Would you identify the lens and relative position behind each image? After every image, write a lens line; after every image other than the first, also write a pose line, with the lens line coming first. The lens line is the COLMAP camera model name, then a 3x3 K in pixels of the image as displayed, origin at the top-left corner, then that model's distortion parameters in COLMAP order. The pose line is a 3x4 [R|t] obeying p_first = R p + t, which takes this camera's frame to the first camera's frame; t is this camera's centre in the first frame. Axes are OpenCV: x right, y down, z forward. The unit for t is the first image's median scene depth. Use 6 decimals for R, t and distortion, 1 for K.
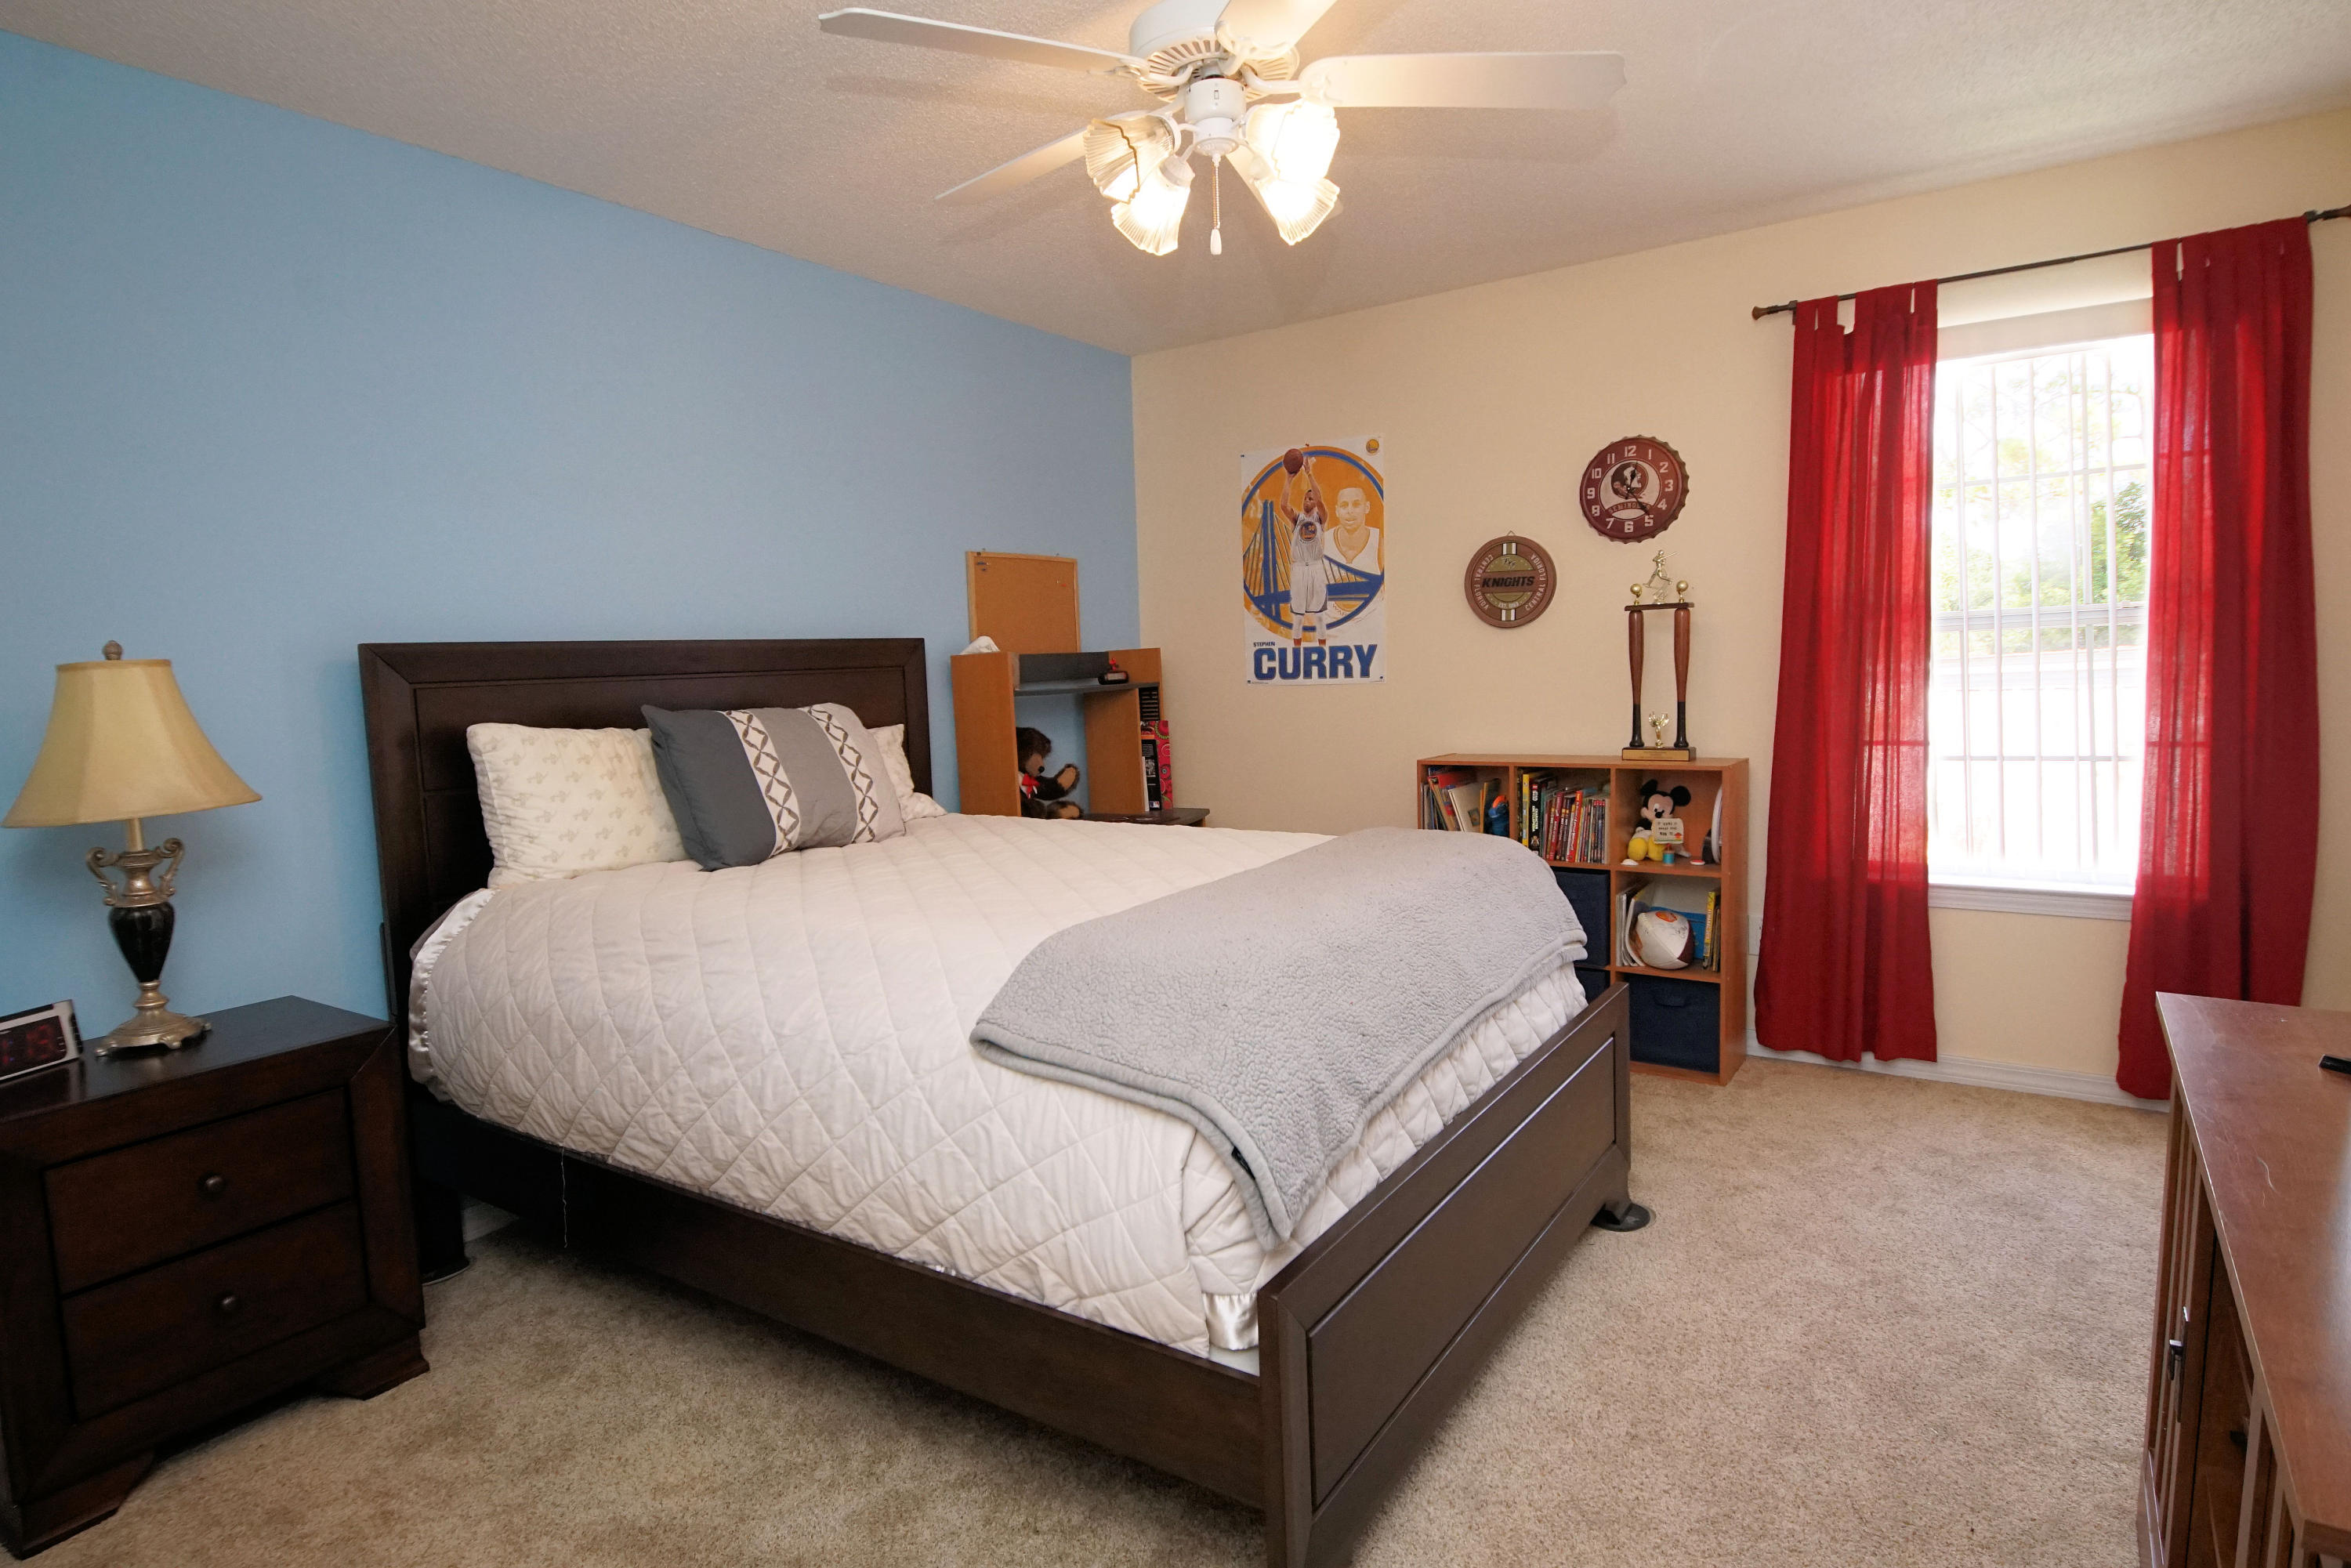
lens RADIAL K [[1264.1, 0, 1162.9], [0, 1264.1, 792.7], [0, 0, 1]] dist [0.024630, -0.026813]
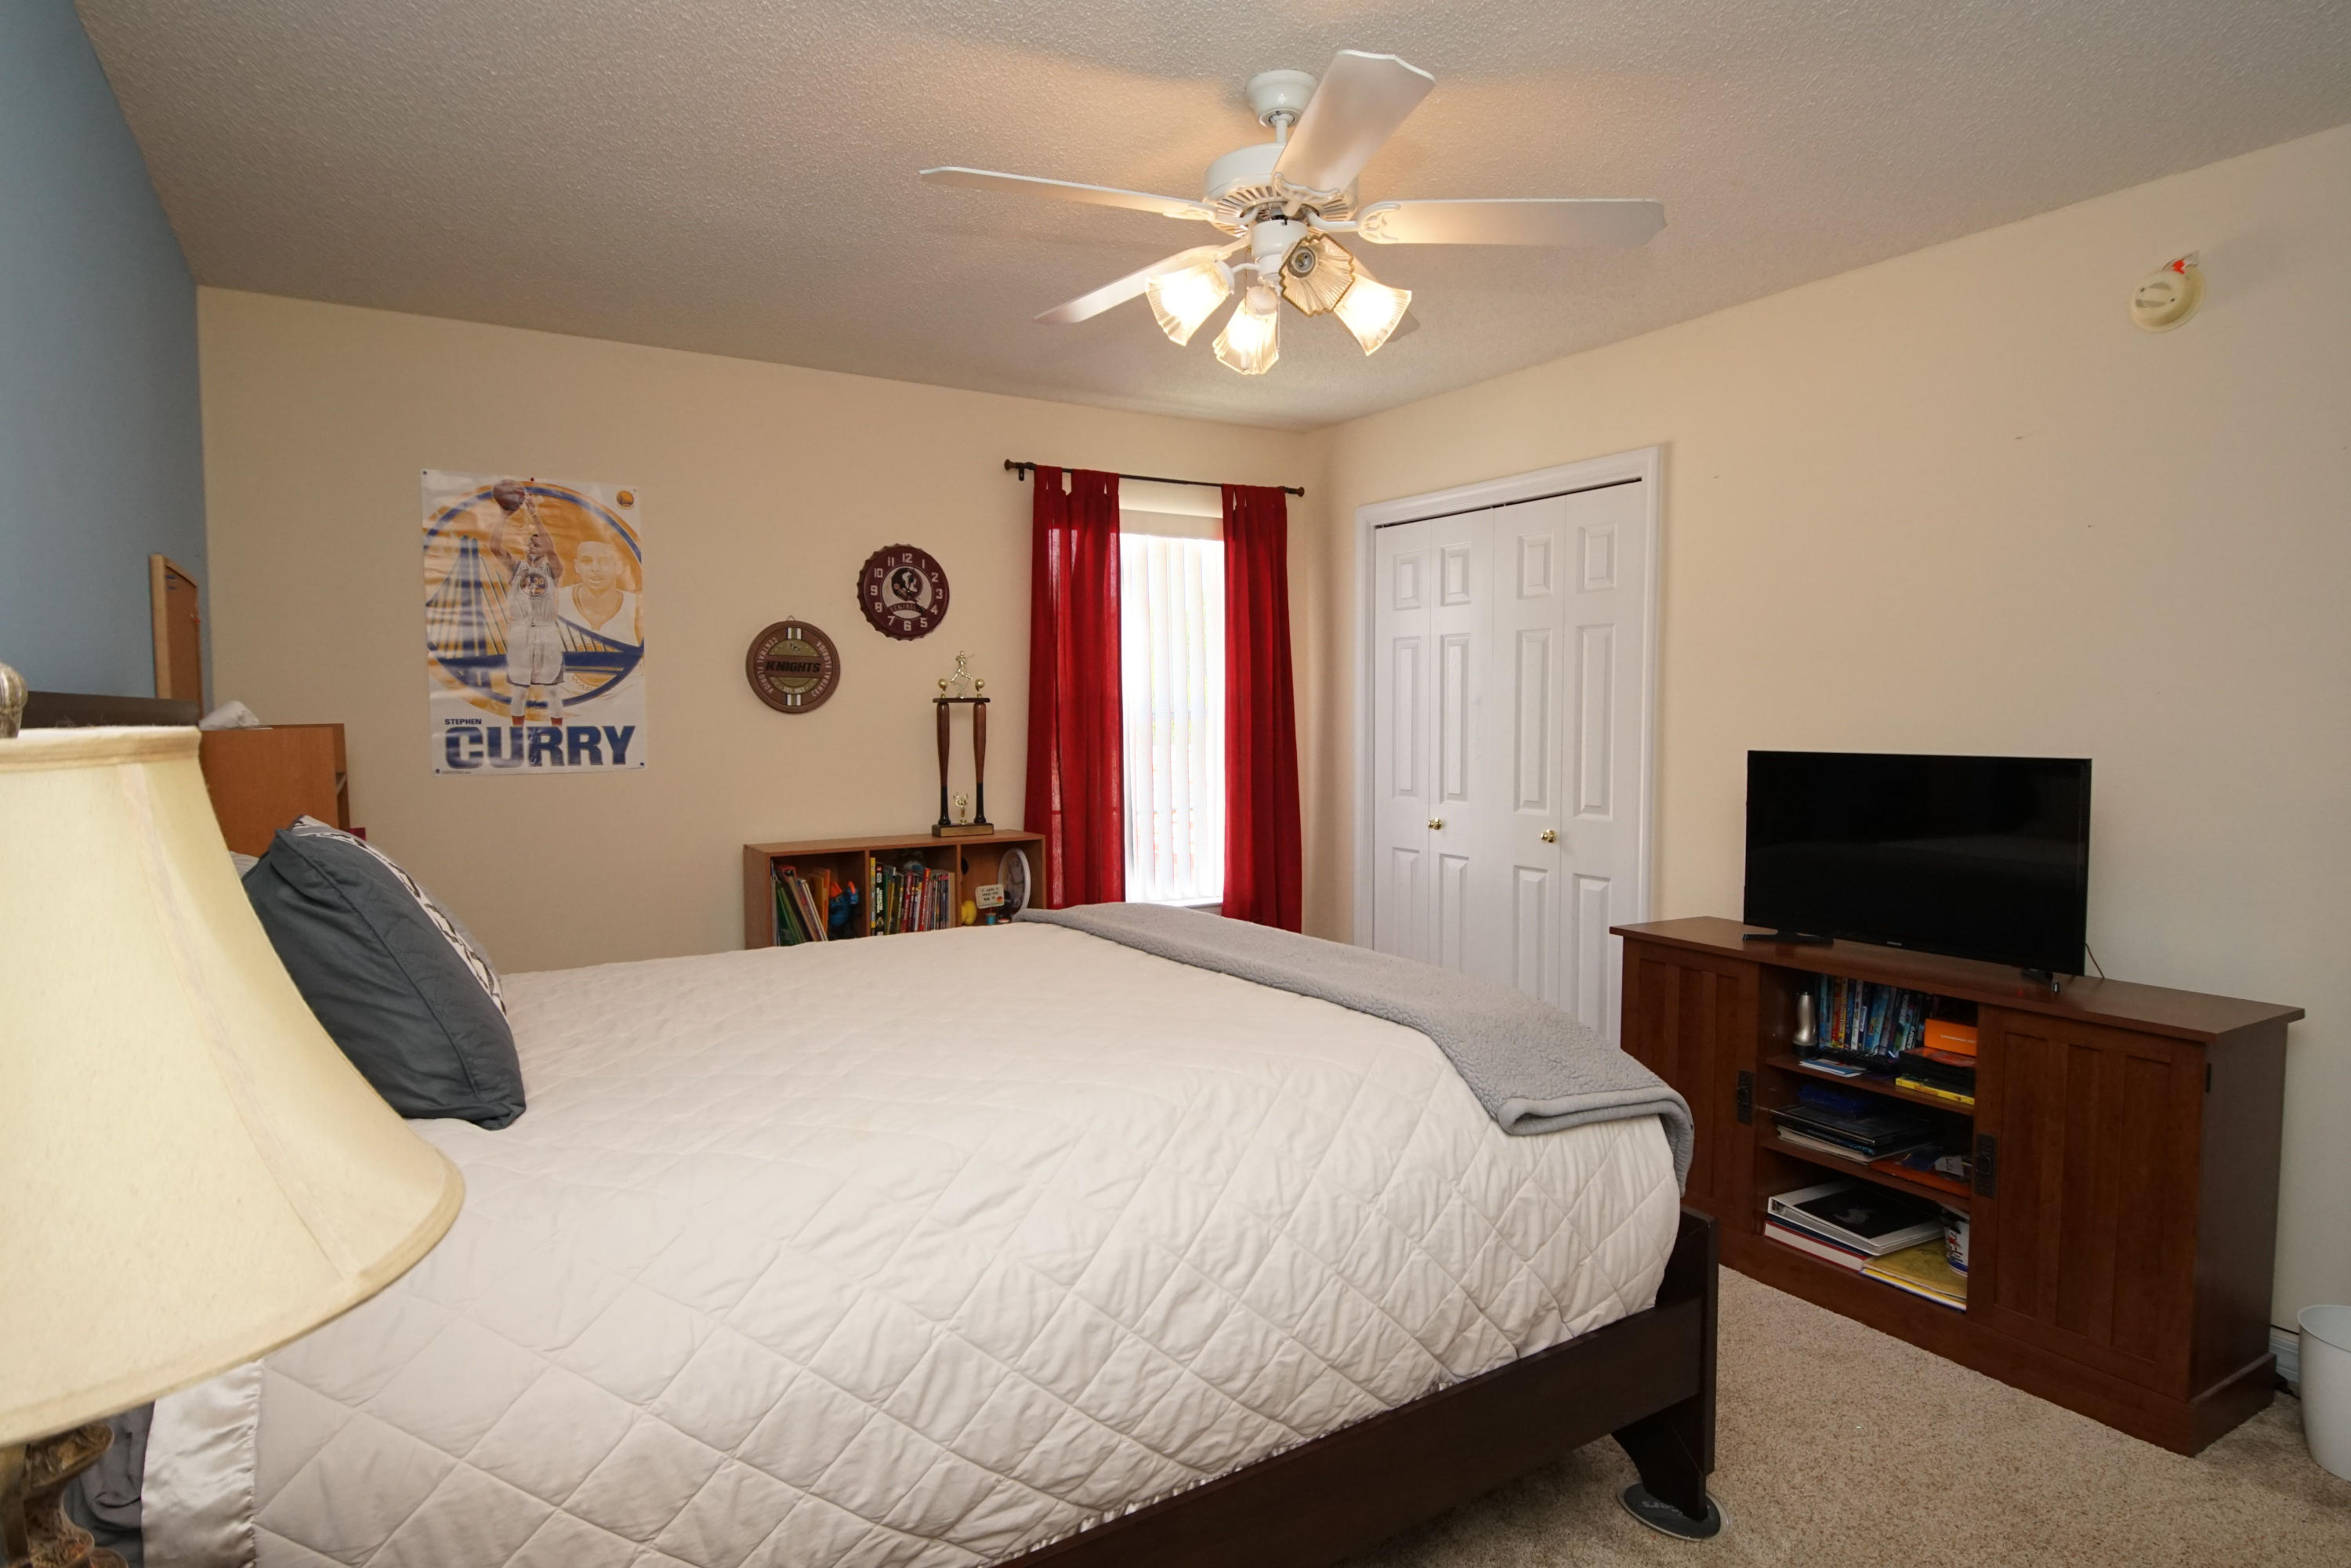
lens RADIAL K [[1264.1, 0, 1171.5], [0, 1264.1, 778.6], [0, 0, 1]] dist [0.024630, -0.026813]
pose [[0.407571, -0.020361, 0.912947, -0.534456], [0.084535, 0.996300, -0.015520, -0.041278], [-0.909252, 0.083502, 0.407784, 0.354274]]
